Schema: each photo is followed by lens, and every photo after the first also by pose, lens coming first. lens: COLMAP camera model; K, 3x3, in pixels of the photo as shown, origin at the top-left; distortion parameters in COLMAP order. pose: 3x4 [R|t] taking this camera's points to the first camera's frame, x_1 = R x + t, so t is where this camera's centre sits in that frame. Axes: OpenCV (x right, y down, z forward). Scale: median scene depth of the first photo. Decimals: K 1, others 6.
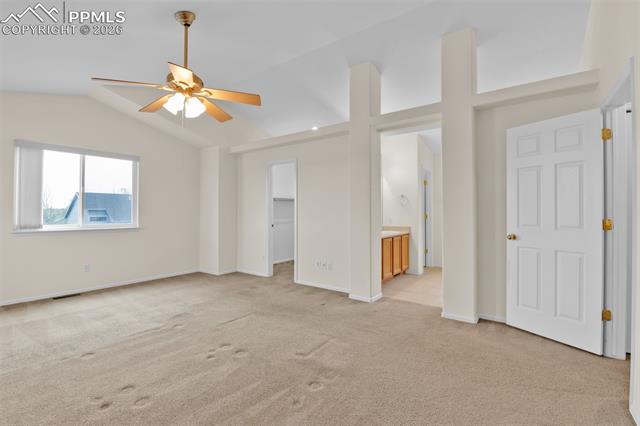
lens RADIAL K [[289.9, 0, 313.1], [0, 289.9, 212.4], [0, 0, 1]] dist [-0.002789, -0.000363]
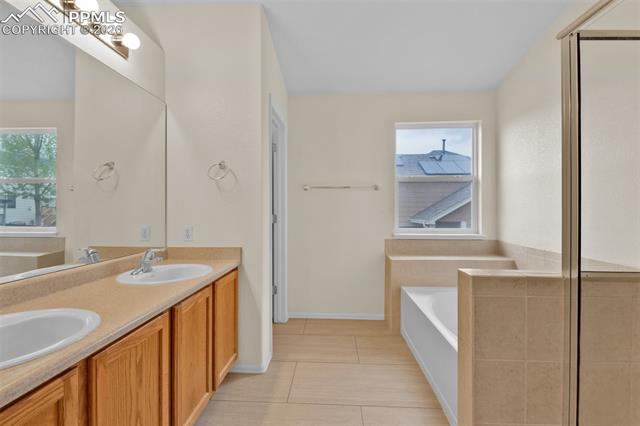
lens RADIAL K [[279.8, 0, 320.0], [0, 279.8, 213.0], [0, 0, 1]] dist [-0.014009, -0.000508]
pose [[0.829917, -0.001602, 0.557885, 0.212463], [-0.001814, 0.999983, 0.005571, 0.001763], [-0.557884, -0.005636, 0.829899, 0.626822]]
